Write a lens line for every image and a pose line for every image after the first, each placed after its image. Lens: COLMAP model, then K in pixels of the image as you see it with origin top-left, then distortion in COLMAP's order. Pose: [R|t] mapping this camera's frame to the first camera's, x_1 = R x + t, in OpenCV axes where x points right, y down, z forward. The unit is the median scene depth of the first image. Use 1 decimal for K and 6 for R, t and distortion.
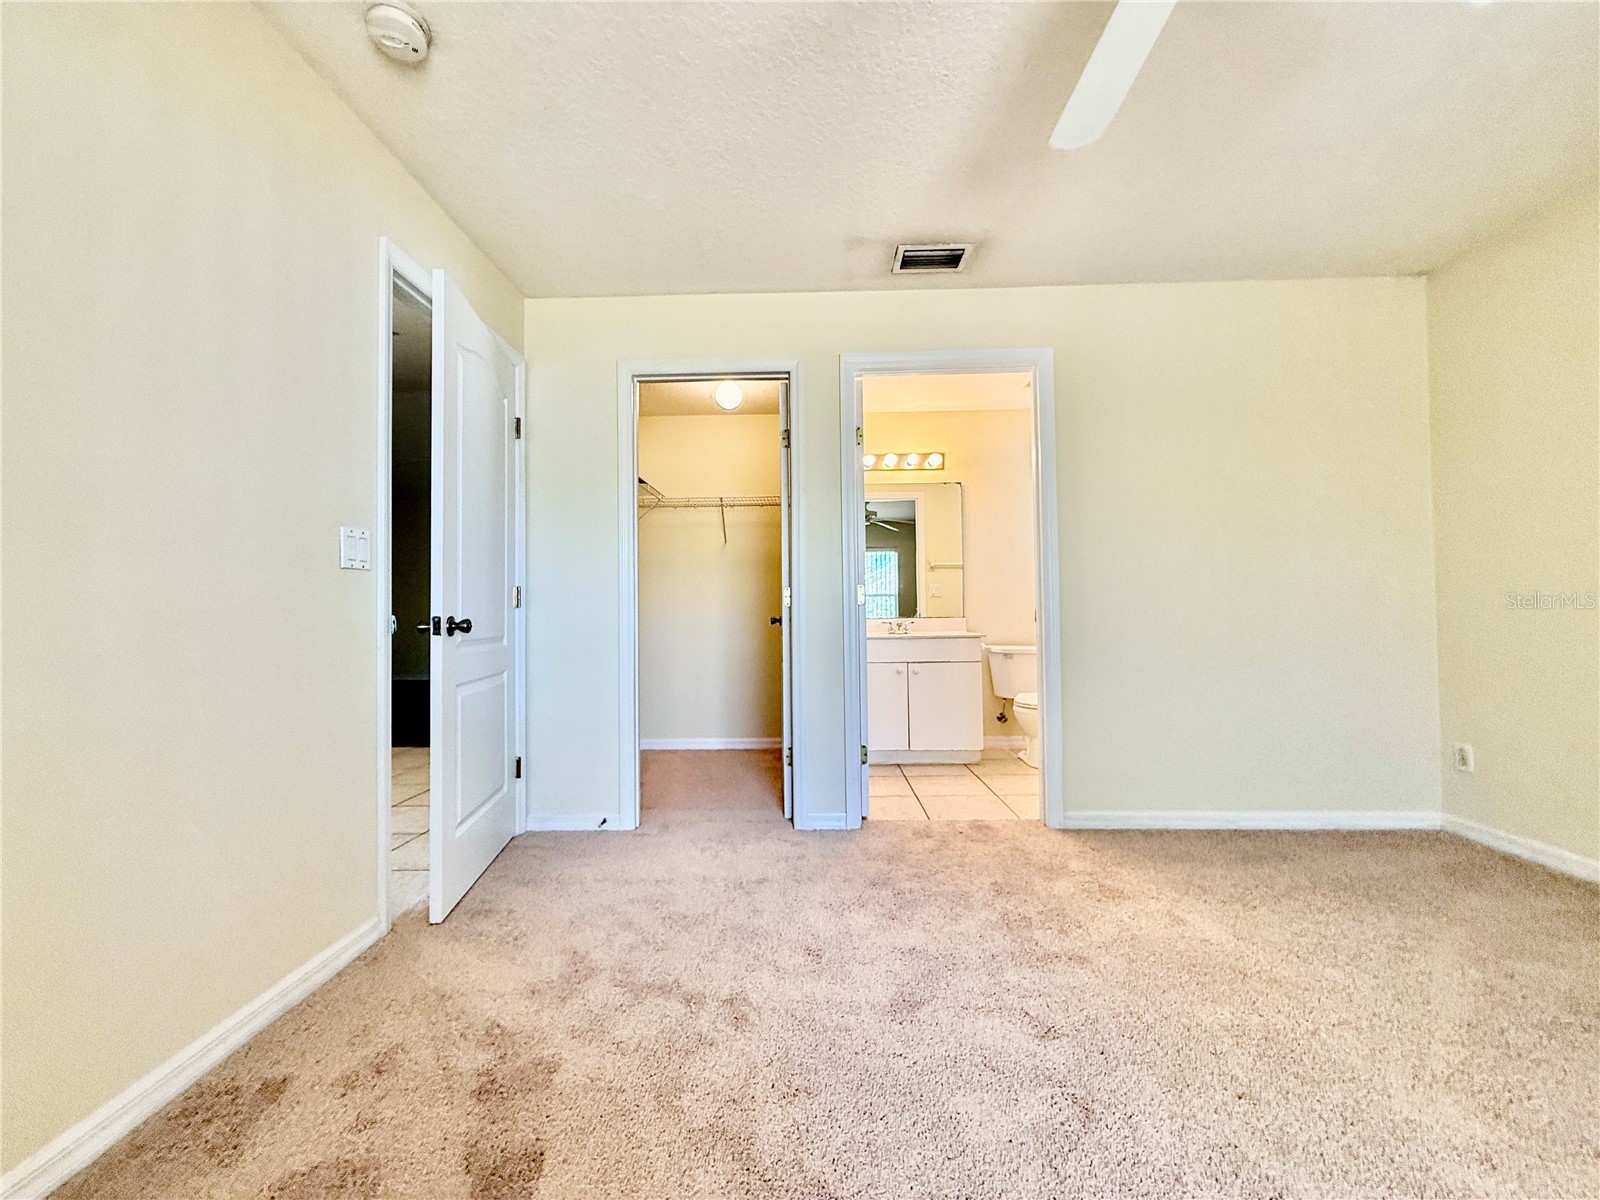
lens RADIAL K [[636.3, 0, 789.4], [0, 636.3, 593.2], [0, 0, 1]] dist [0.002508, -0.000456]
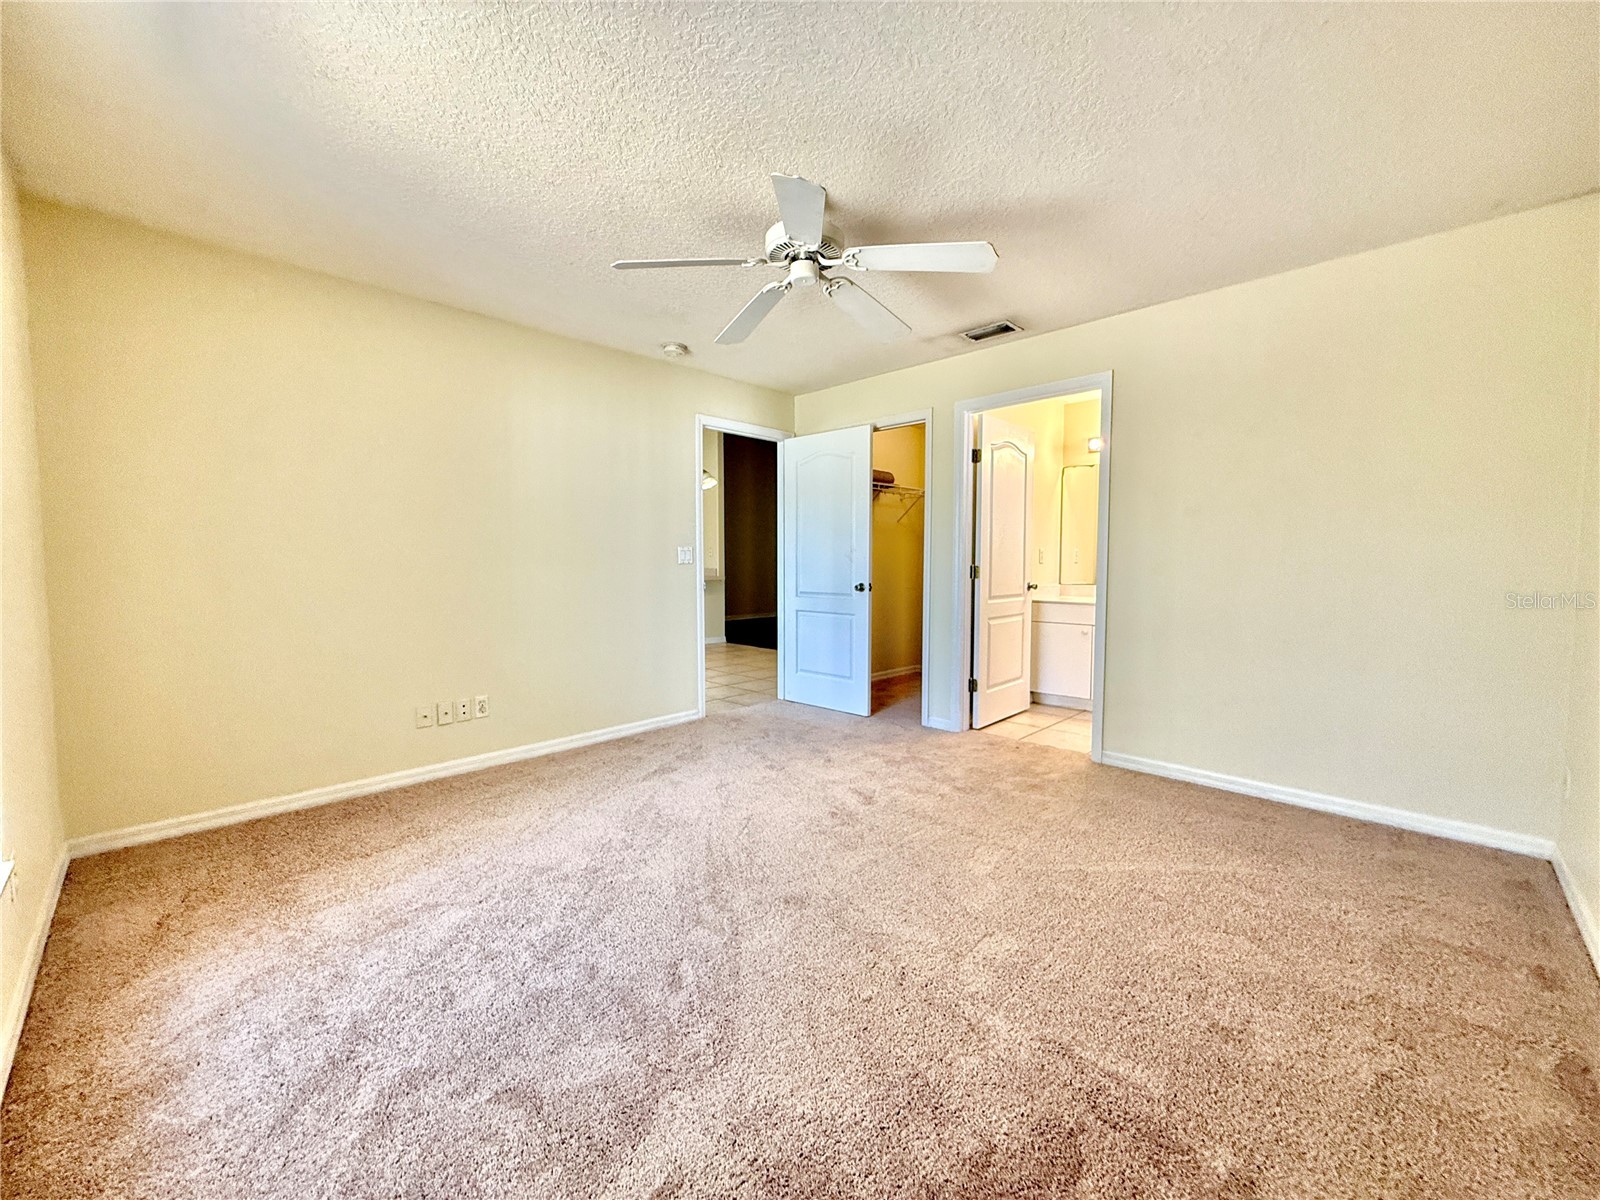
lens RADIAL K [[636.3, 0, 803.8], [0, 636.3, 597.5], [0, 0, 1]] dist [0.002508, -0.000456]
pose [[0.739405, 0.051947, -0.671254, 0.825011], [0.013316, 0.995696, 0.091723, -0.081665], [0.673130, -0.076759, 0.735530, -0.304143]]
